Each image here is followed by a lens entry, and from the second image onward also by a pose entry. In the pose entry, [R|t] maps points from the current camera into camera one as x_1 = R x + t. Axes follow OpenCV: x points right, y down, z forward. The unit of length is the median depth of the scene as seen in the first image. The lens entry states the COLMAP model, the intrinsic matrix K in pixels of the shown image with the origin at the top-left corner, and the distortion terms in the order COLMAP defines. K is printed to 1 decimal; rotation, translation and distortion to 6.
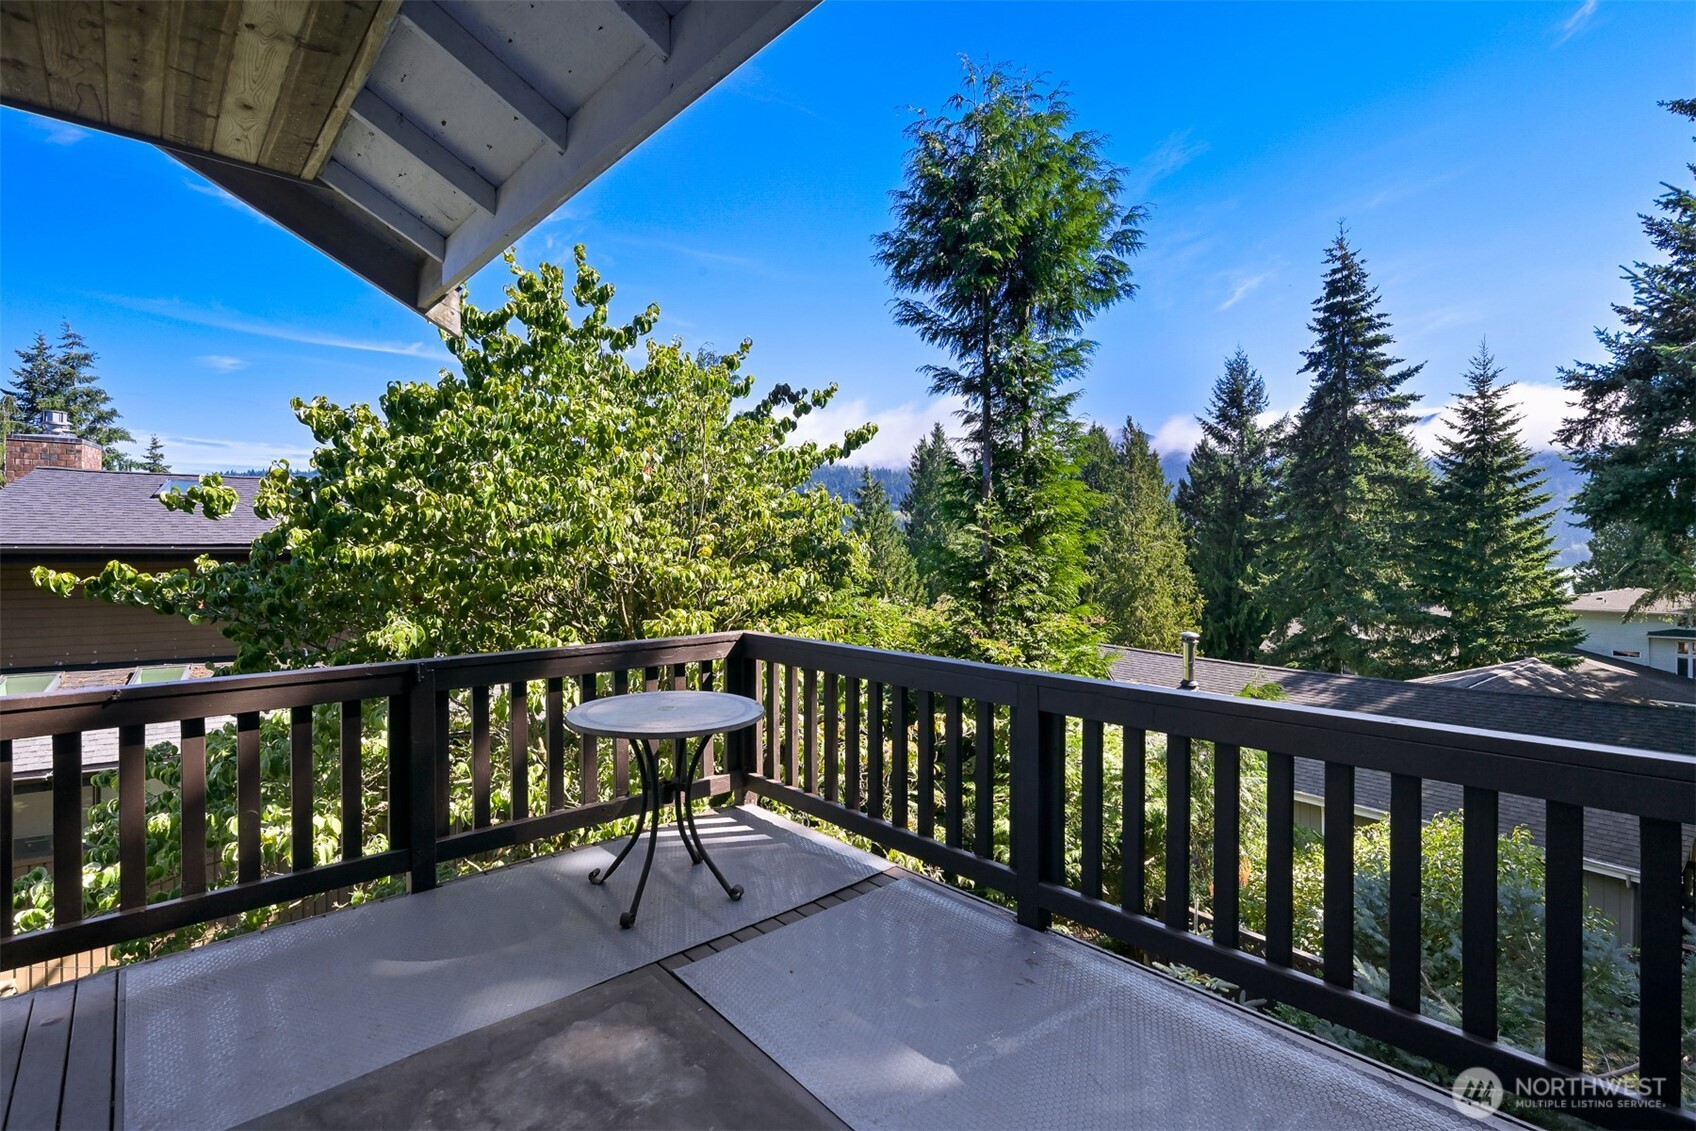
lens RADIAL K [[768.2, 0, 842.4], [0, 768.2, 554.9], [0, 0, 1]] dist [-0.000724, 0.000133]
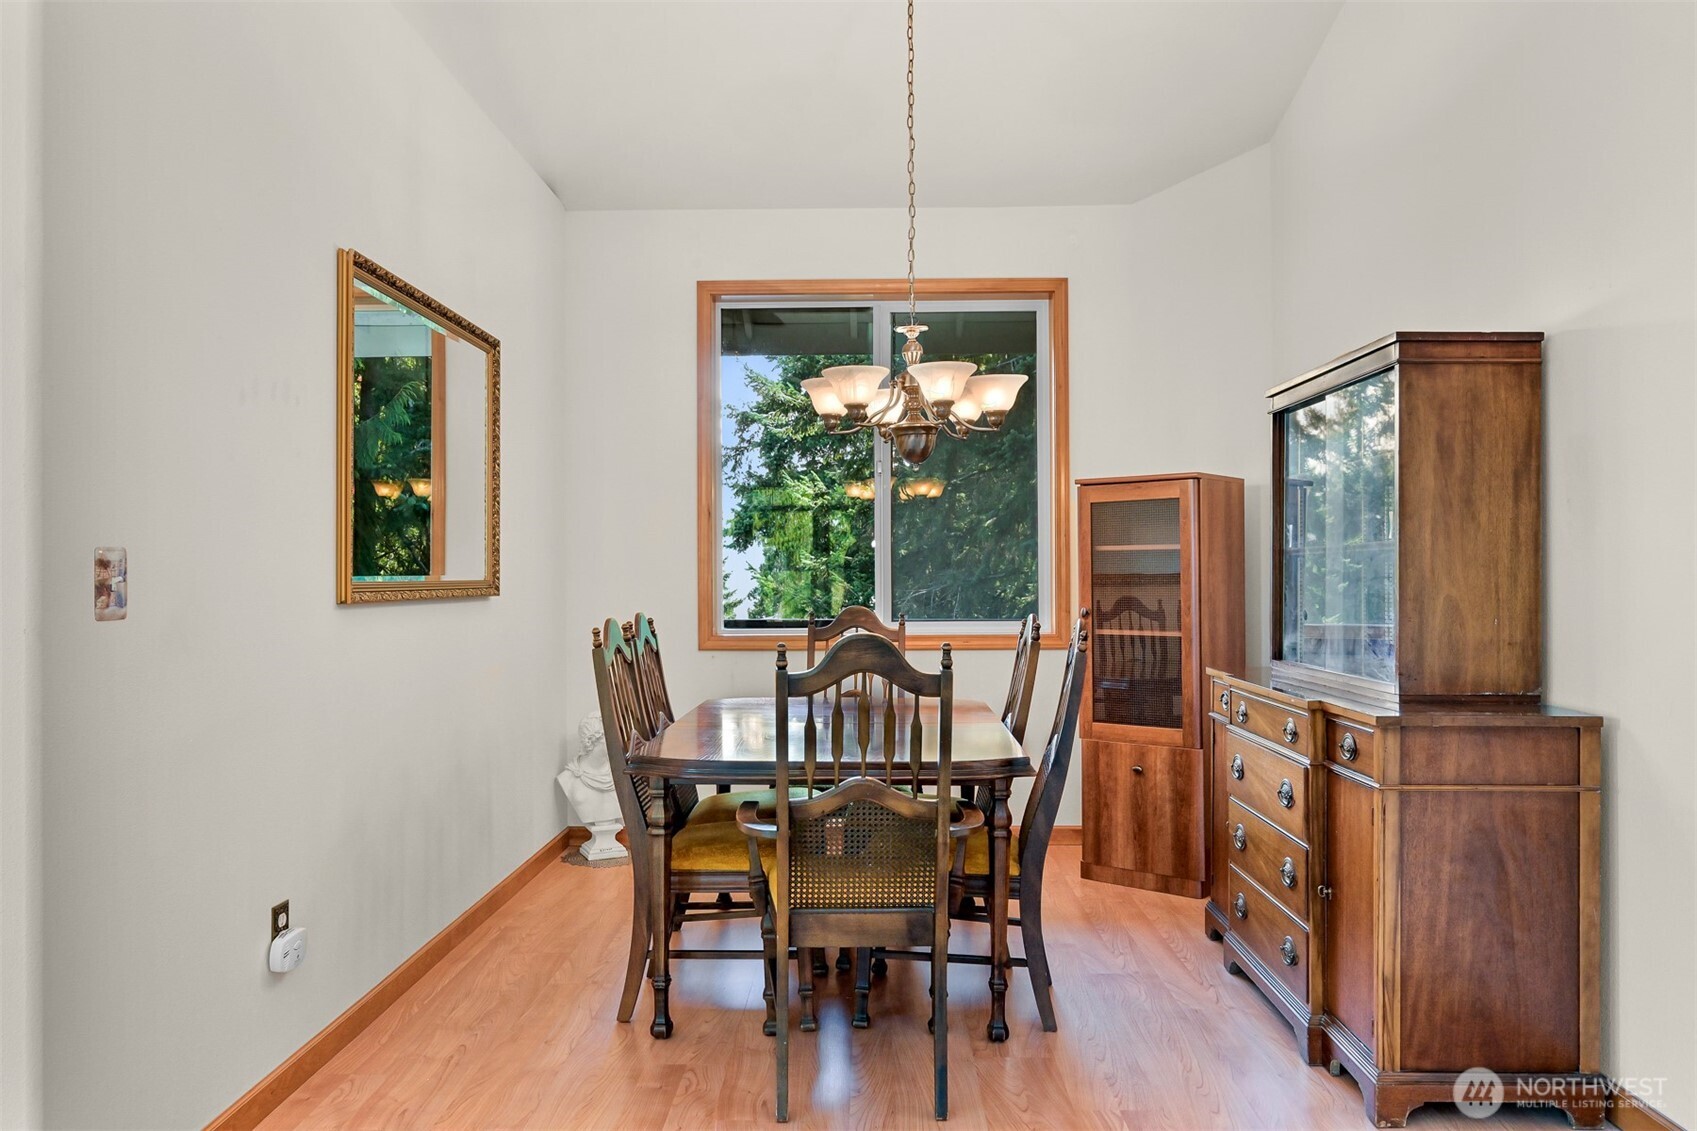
lens RADIAL K [[1218.1, 0, 857.7], [0, 1218.1, 563.8], [0, 0, 1]] dist [-0.000539, 0.003517]
pose [[0.661990, 0.001154, 0.749512, -0.096039], [0.015556, 0.999762, -0.015278, 0.007370], [-0.749351, 0.021773, 0.661815, -0.122901]]
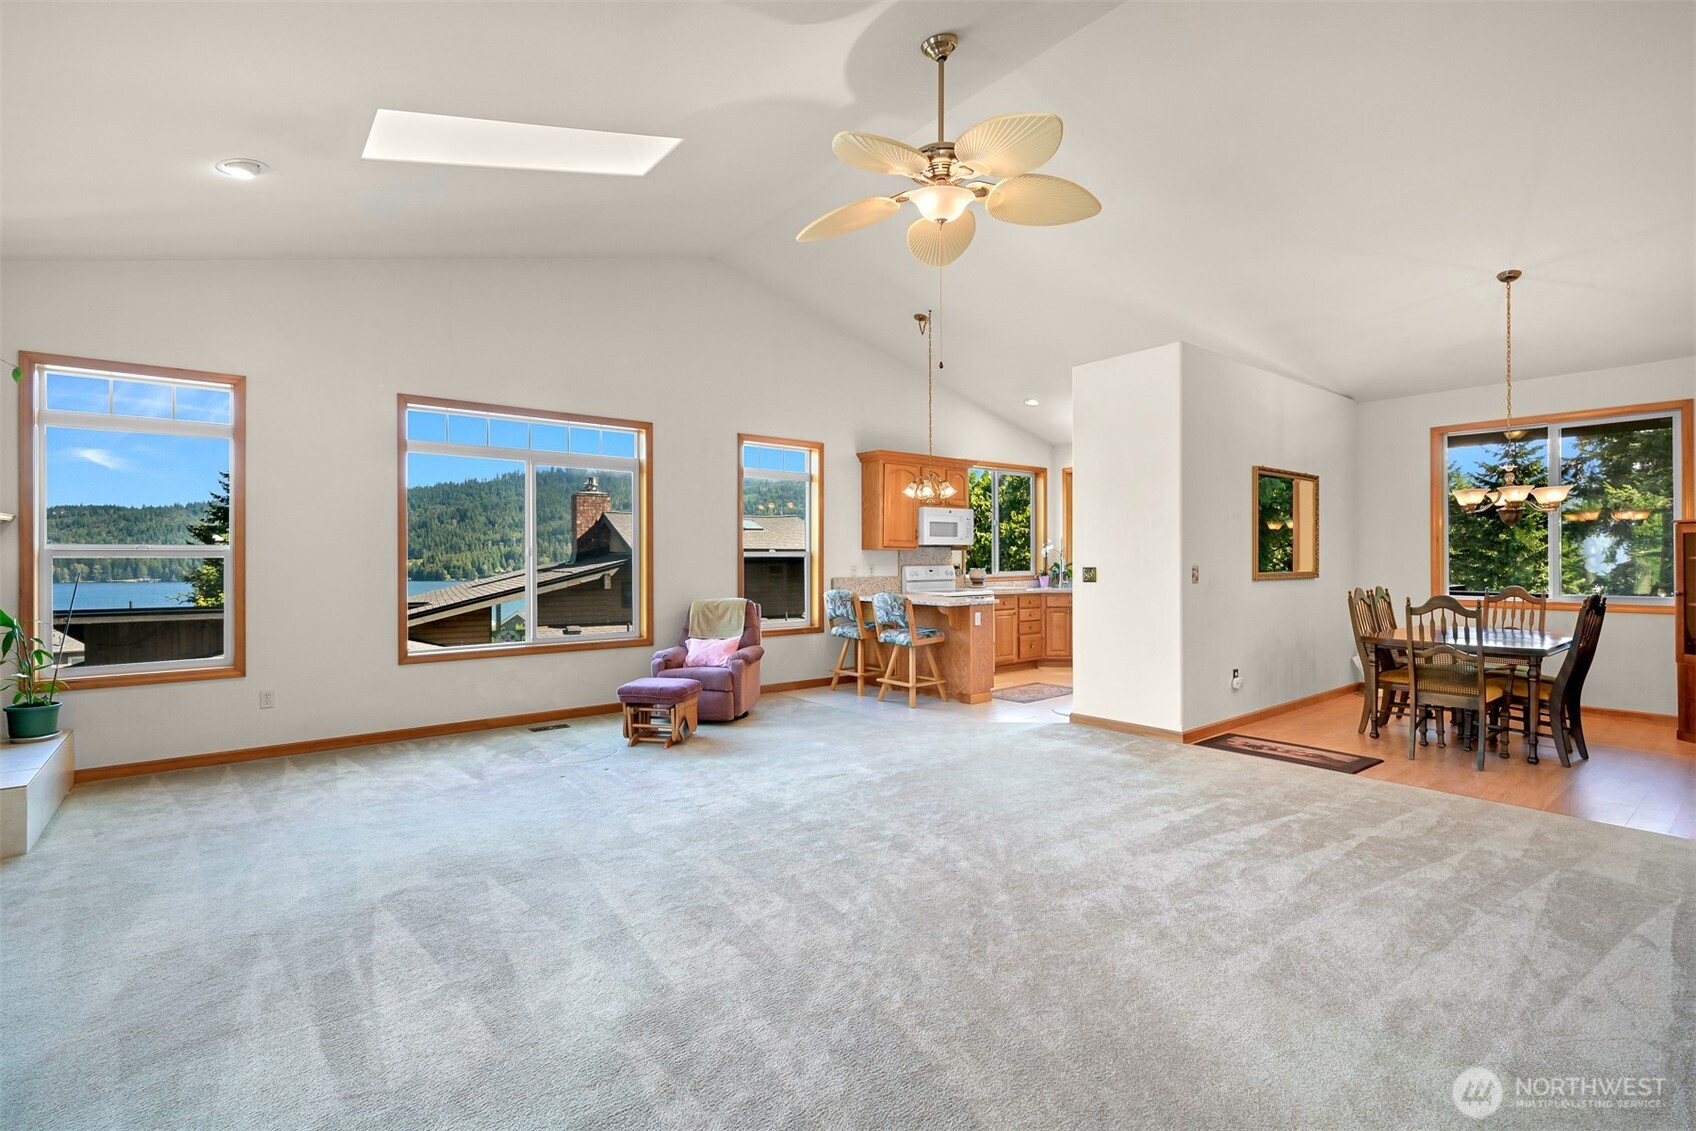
lens RADIAL K [[768.2, 0, 845.0], [0, 768.2, 560.4], [0, 0, 1]] dist [-0.000724, 0.000133]
pose [[0.999260, -0.006327, -0.037950, -0.130782], [0.005850, 0.999903, -0.012650, 0.005875], [0.038026, 0.012419, 0.999200, -0.193834]]
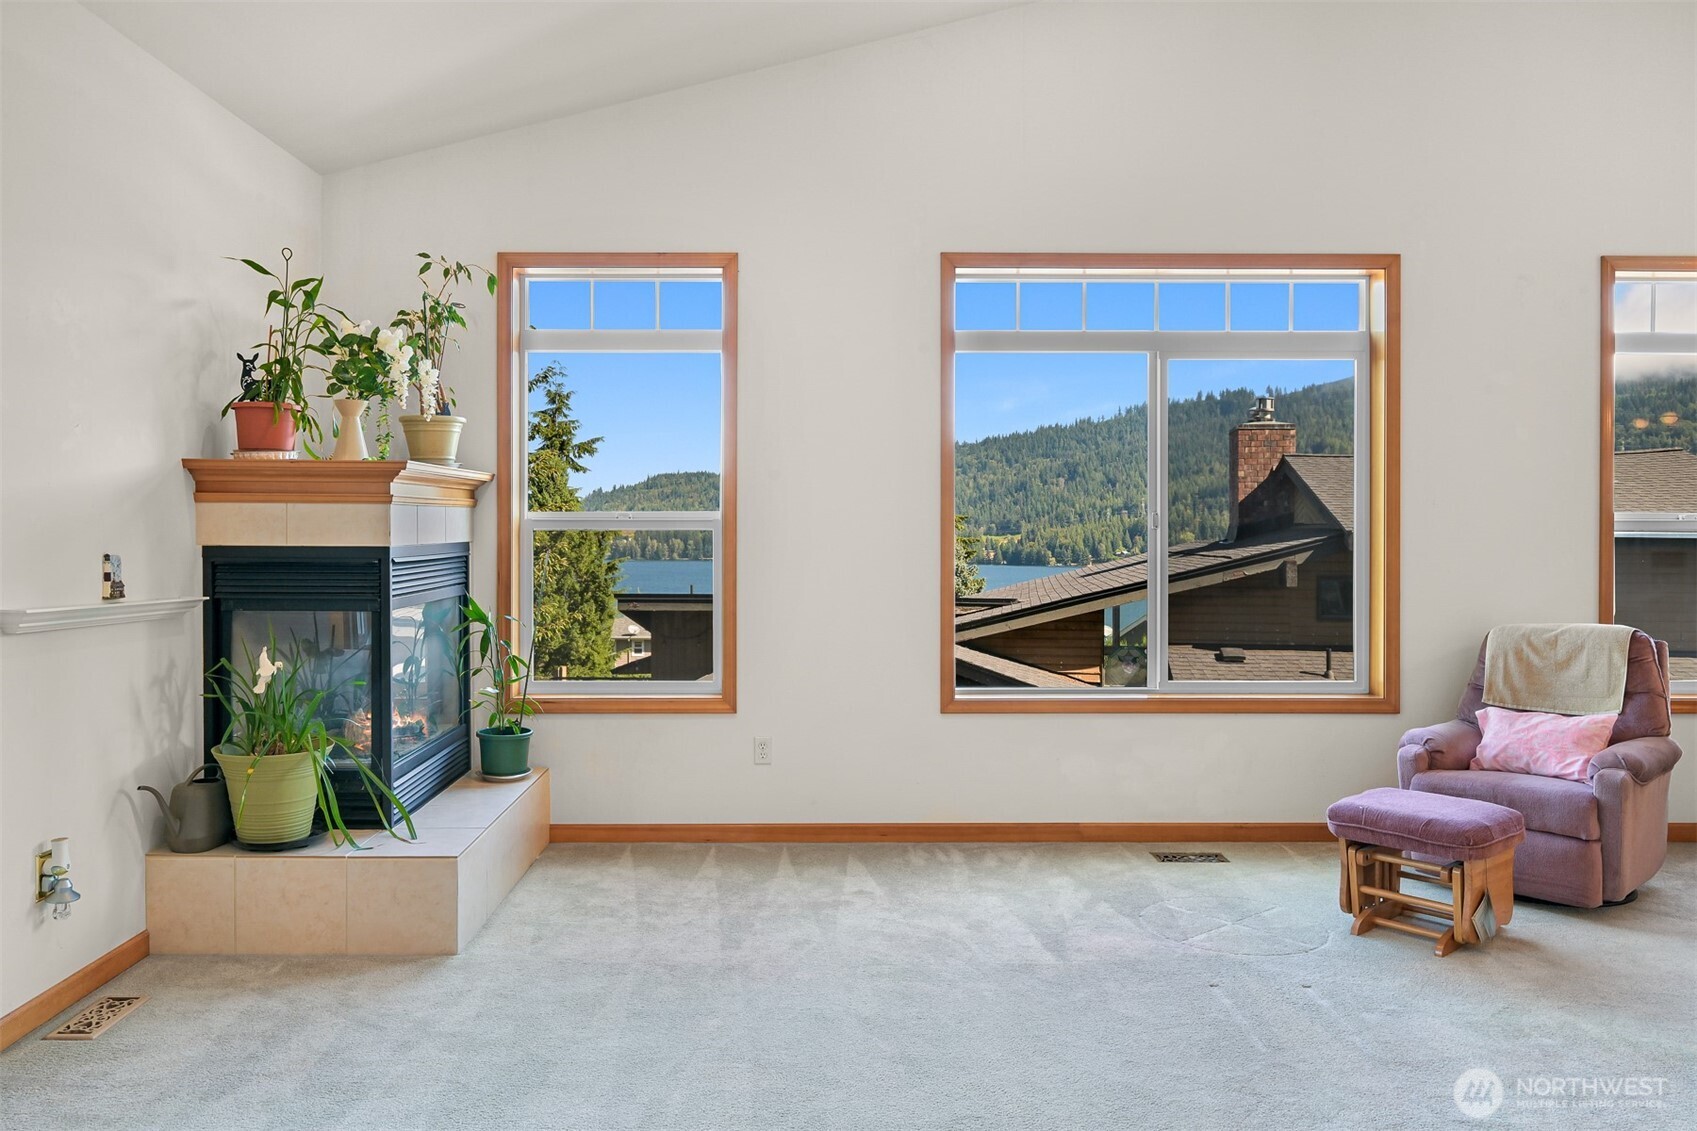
lens RADIAL K [[1218.1, 0, 824.3], [0, 1218.1, 539.0], [0, 0, 1]] dist [-0.000539, 0.003517]
pose [[0.764605, -0.000973, -0.644499, -0.141225], [-0.007812, 0.999911, -0.010778, 0.005484], [0.644452, 0.013276, 0.764530, -0.168751]]
